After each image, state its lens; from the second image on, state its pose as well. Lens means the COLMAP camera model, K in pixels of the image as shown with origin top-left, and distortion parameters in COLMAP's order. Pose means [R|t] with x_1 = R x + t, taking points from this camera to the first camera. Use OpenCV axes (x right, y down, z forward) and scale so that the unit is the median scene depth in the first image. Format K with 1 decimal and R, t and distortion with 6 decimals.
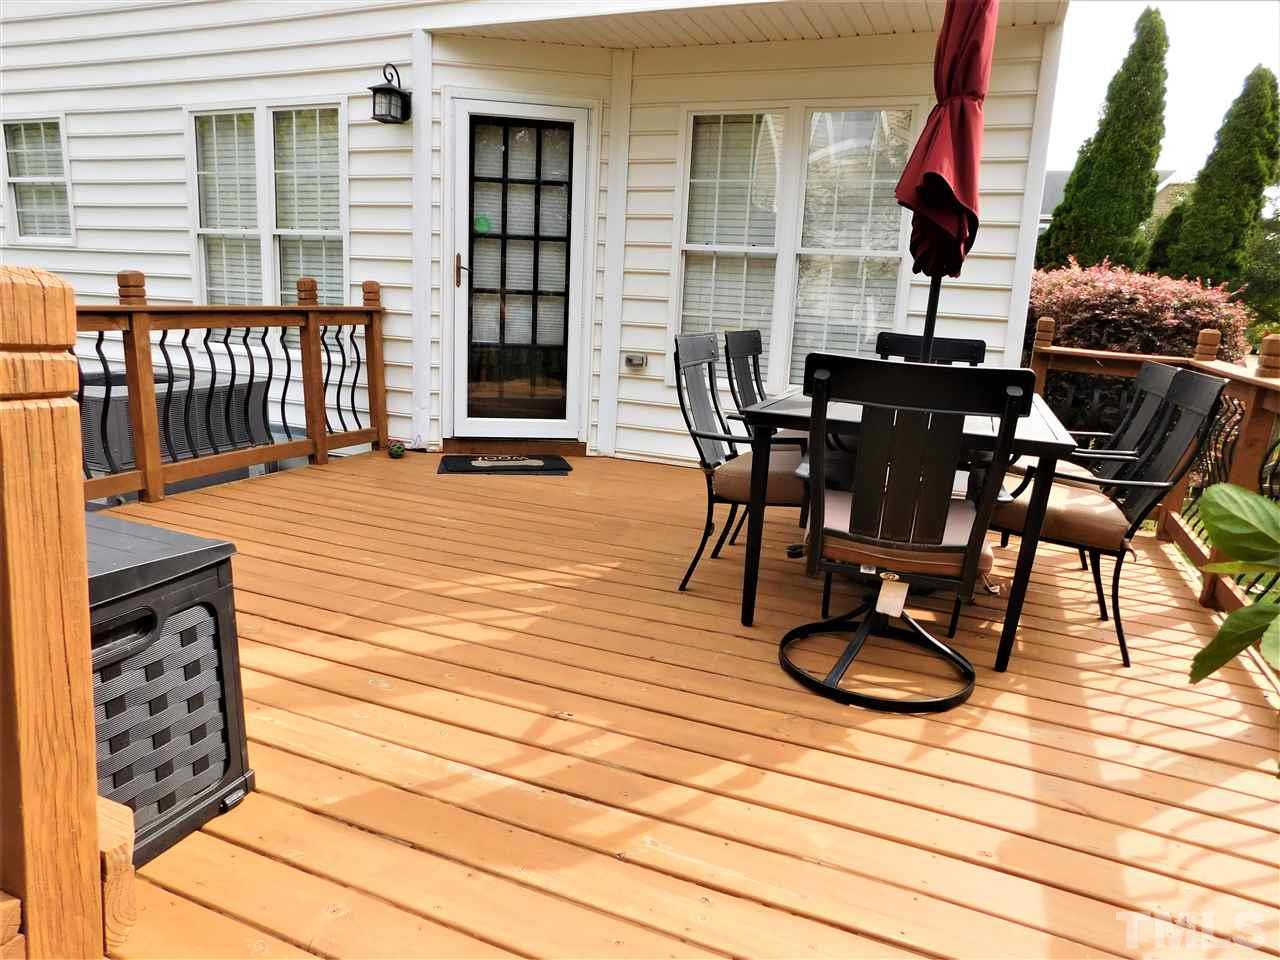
lens RADIAL K [[885.4, 0, 640.0], [0, 885.4, 480.0], [0, 0, 1]] dist [-0.074753, 0.069121]
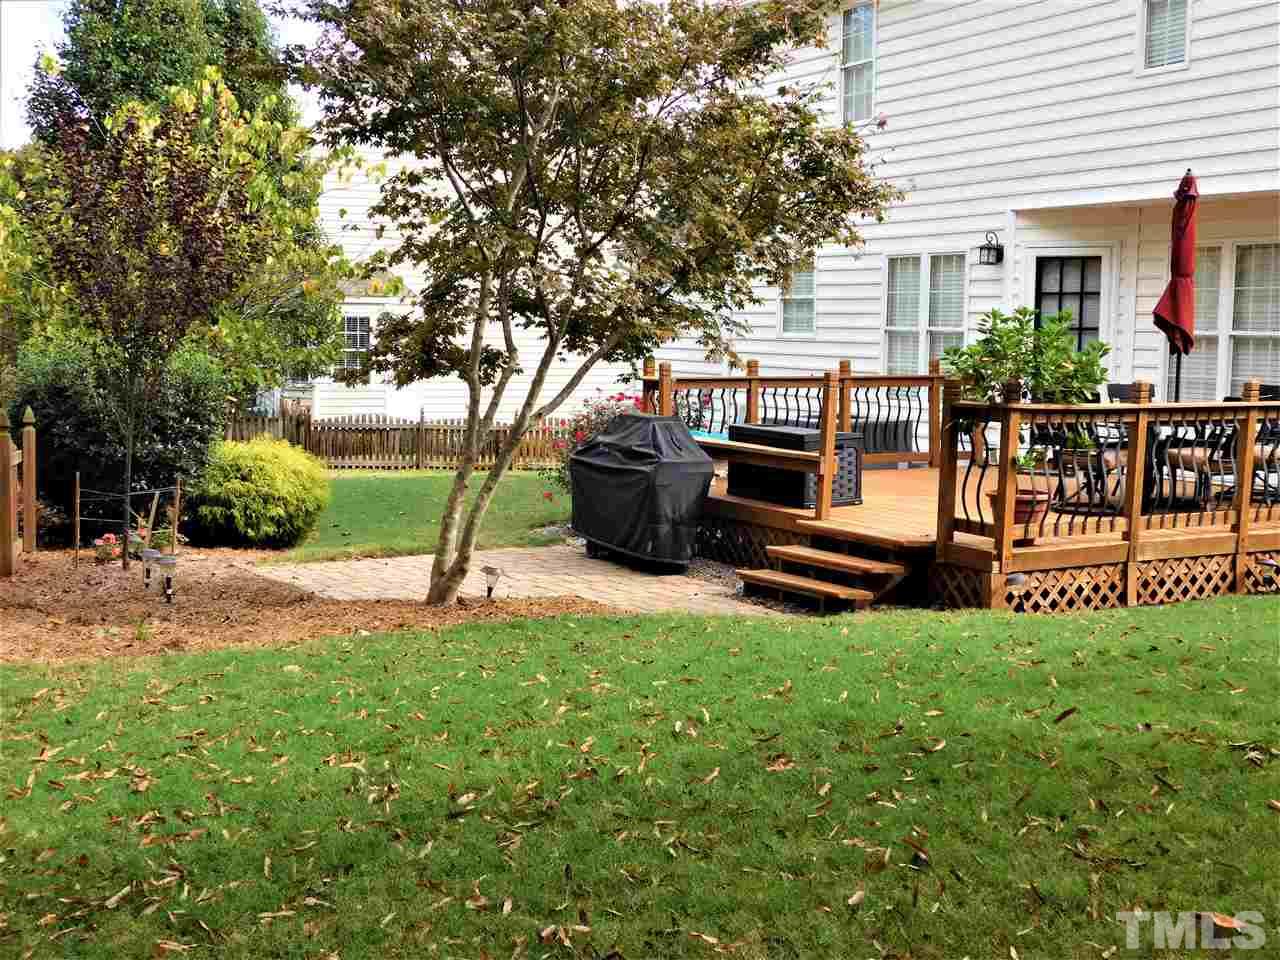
lens RADIAL K [[1602.9, 0, 640.0], [0, 1602.9, 480.0], [0, 0, 1]] dist [-0.004372, 0.003847]
pose [[0.796932, 0.019192, -0.603764, 0.952658], [-0.097520, 0.990472, -0.097235, 0.331172], [0.596145, 0.136369, 0.791211, -1.621323]]
